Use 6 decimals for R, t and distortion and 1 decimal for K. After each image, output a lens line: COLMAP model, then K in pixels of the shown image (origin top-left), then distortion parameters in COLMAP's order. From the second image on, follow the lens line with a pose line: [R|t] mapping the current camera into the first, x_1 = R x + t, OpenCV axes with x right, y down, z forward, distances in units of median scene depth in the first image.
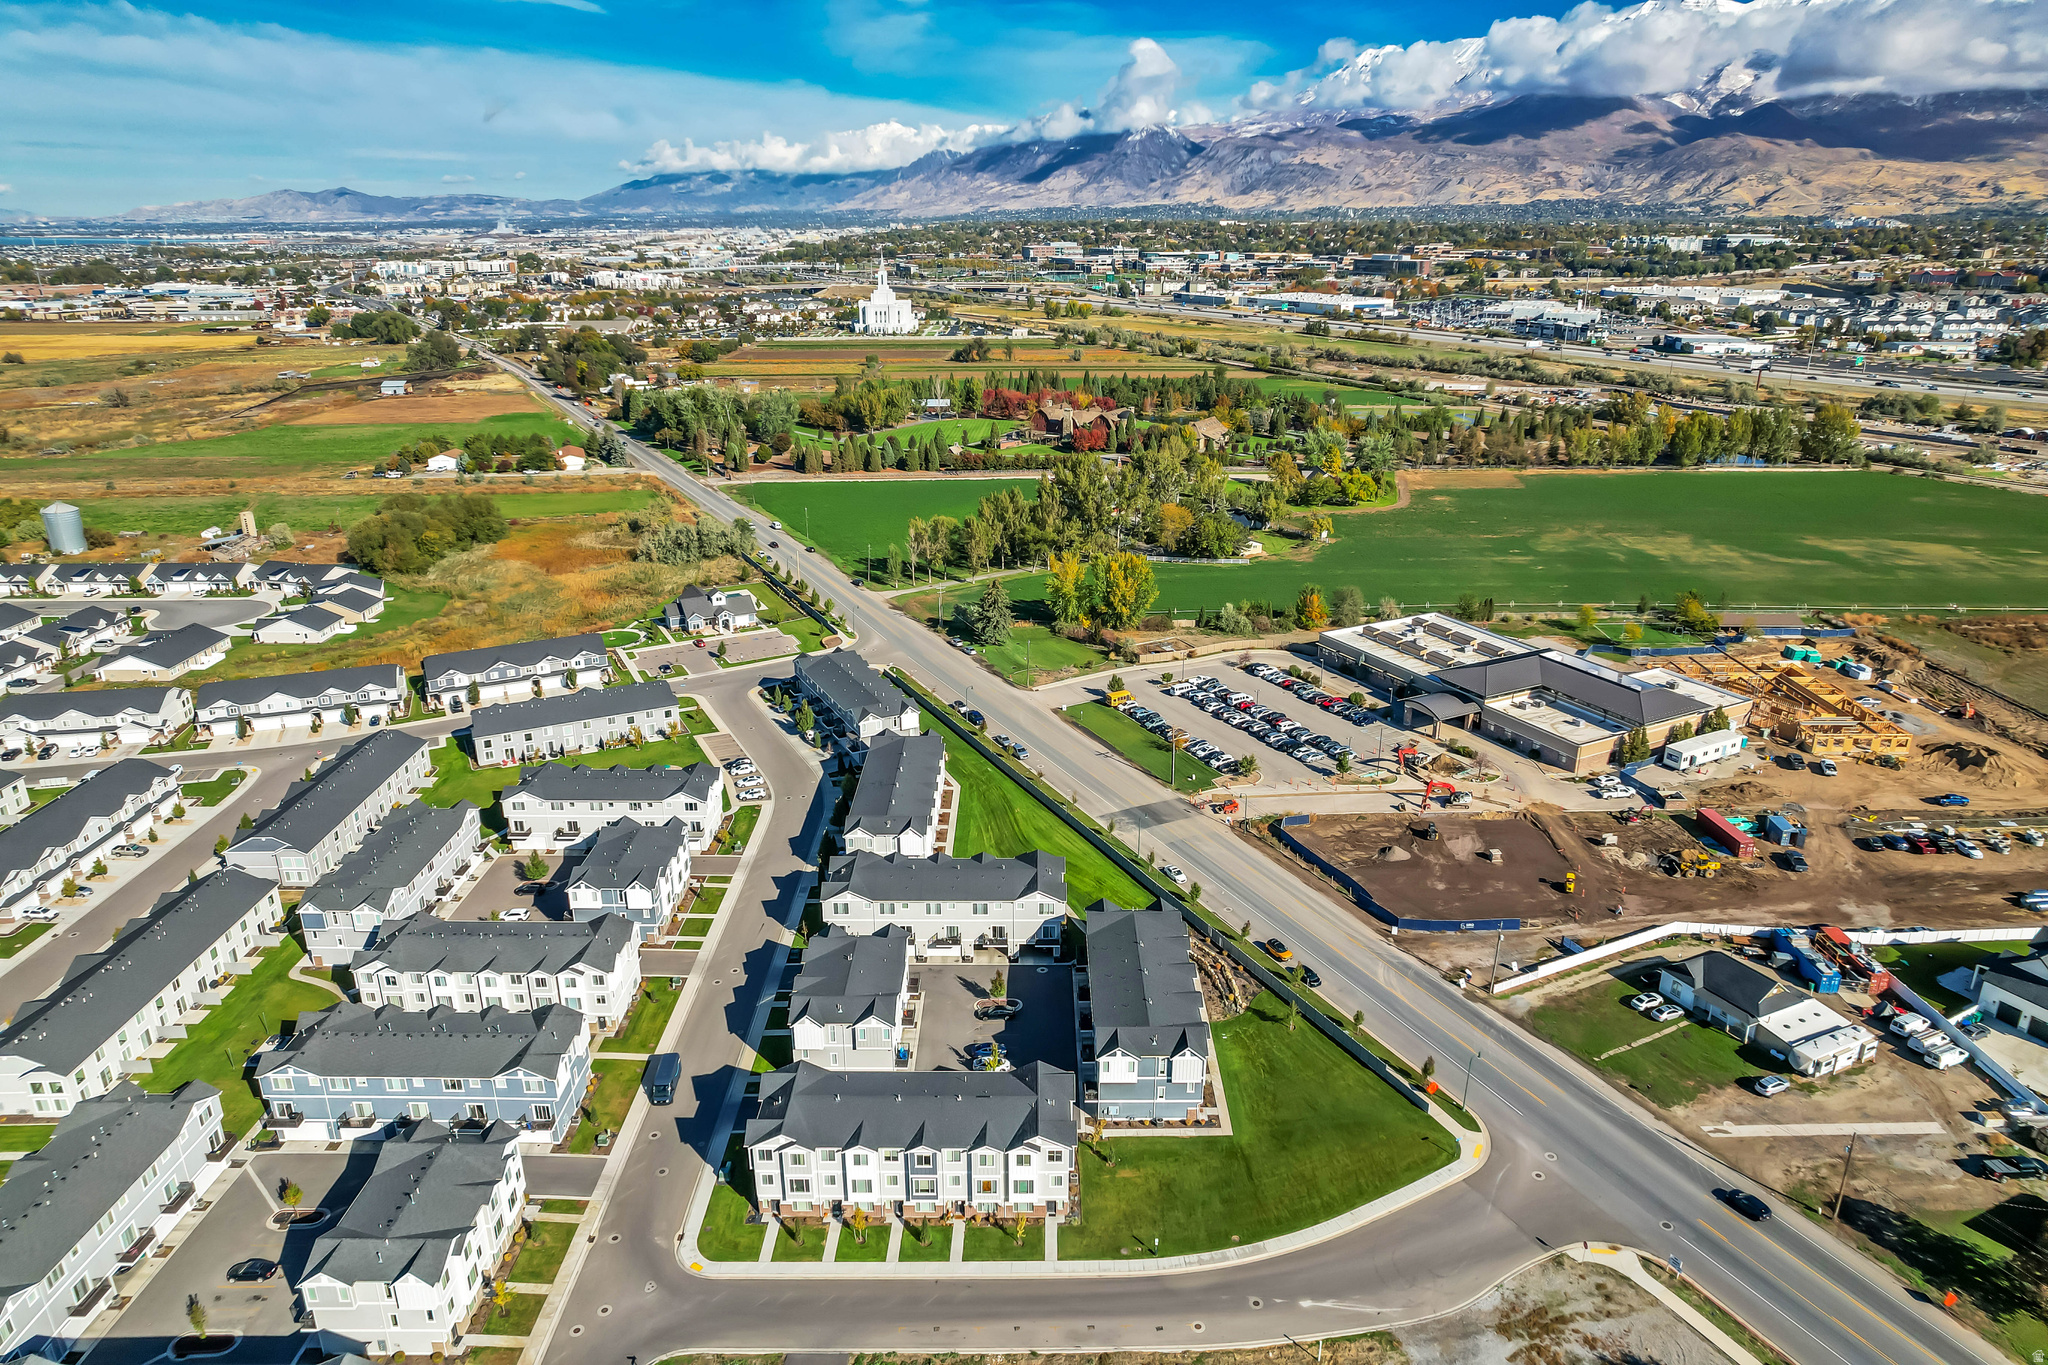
lens RADIAL K [[1303.9, 0, 1032.6], [0, 1303.9, 686.1], [0, 0, 1]] dist [-0.071791, 0.065919]
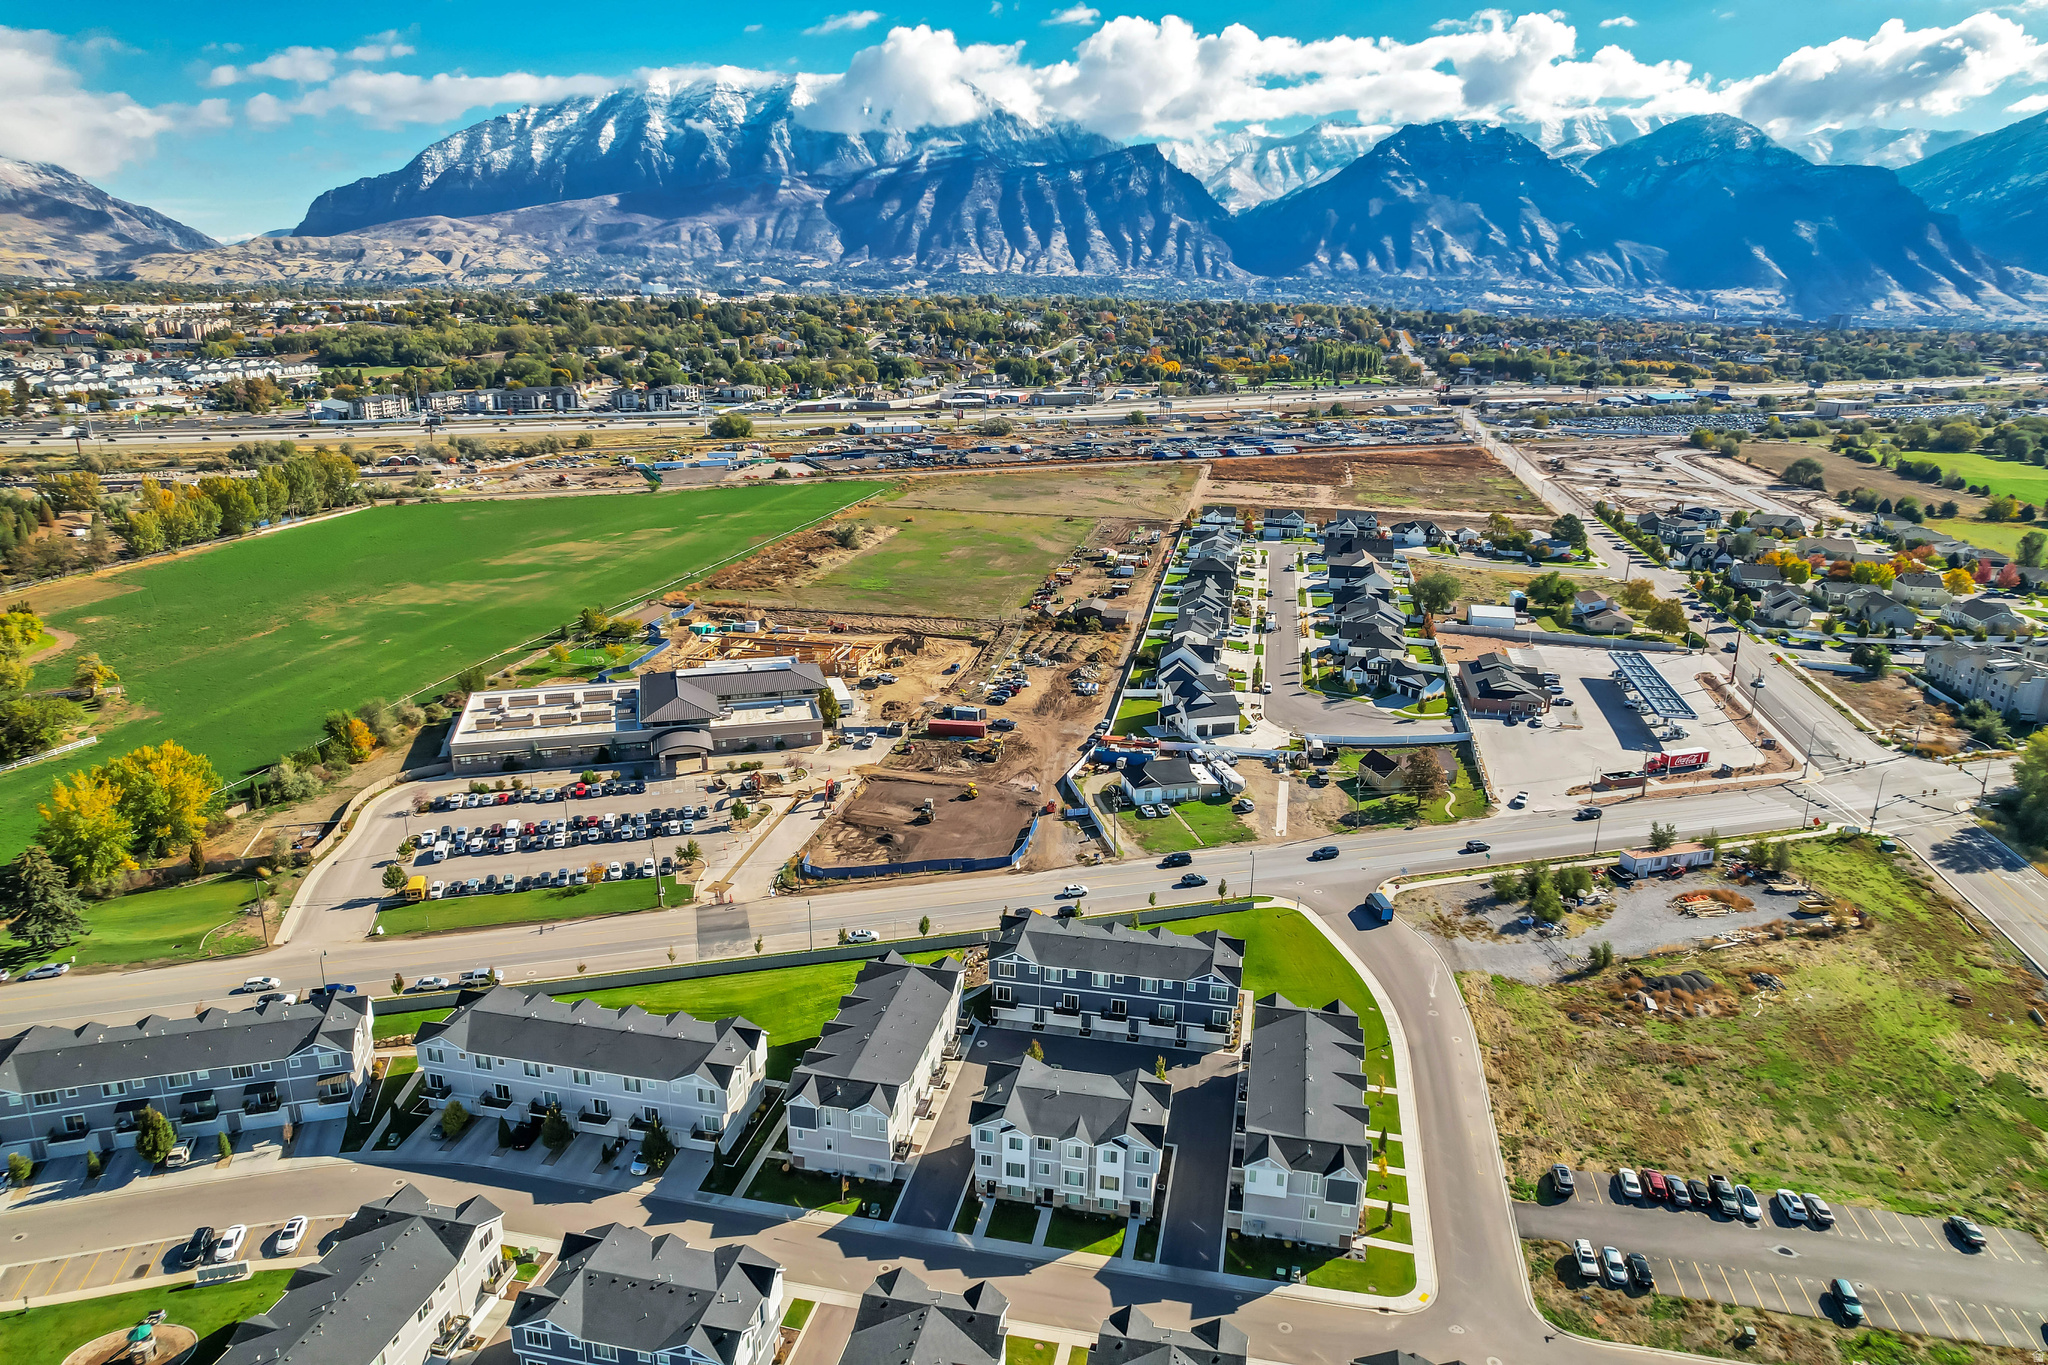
lens RADIAL K [[1303.9, 0, 1032.6], [0, 1303.9, 686.1], [0, 0, 1]] dist [-0.071791, 0.065919]
pose [[0.198894, -0.283468, 0.938130, -0.510159], [0.322896, 0.922759, 0.210366, -0.135168], [-0.925300, 0.261078, 0.275062, 0.399567]]
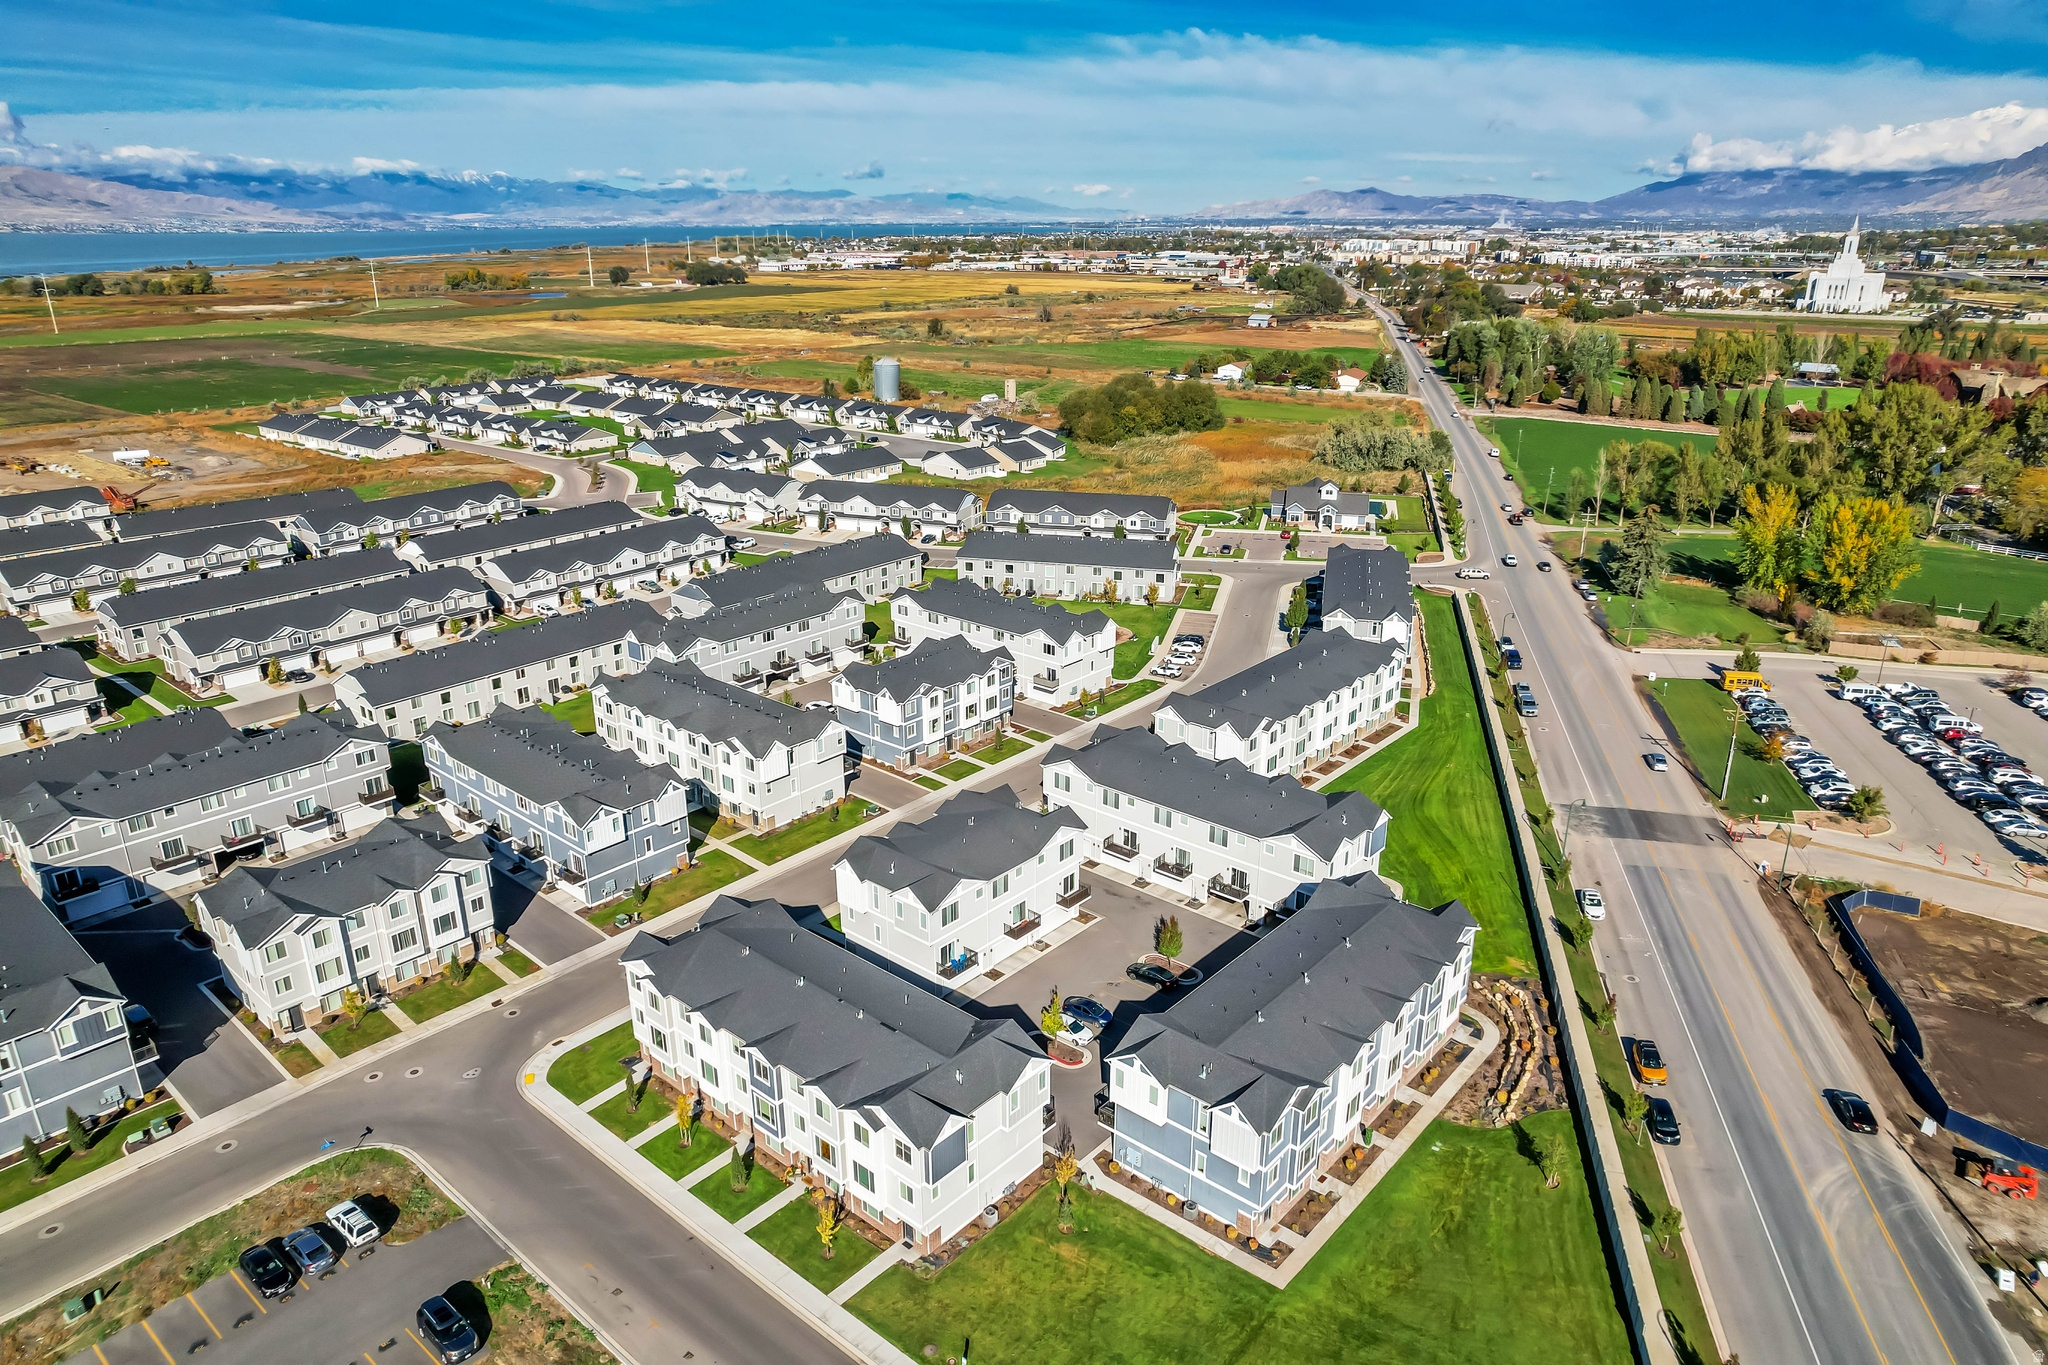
lens RADIAL K [[1303.9, 0, 1032.6], [0, 1303.9, 686.1], [0, 0, 1]] dist [-0.071791, 0.065919]
pose [[0.758683, 0.221994, -0.612470, 0.182429], [-0.223156, 0.971830, 0.075817, 0.040393], [0.612047, 0.079155, 0.786850, 0.248290]]
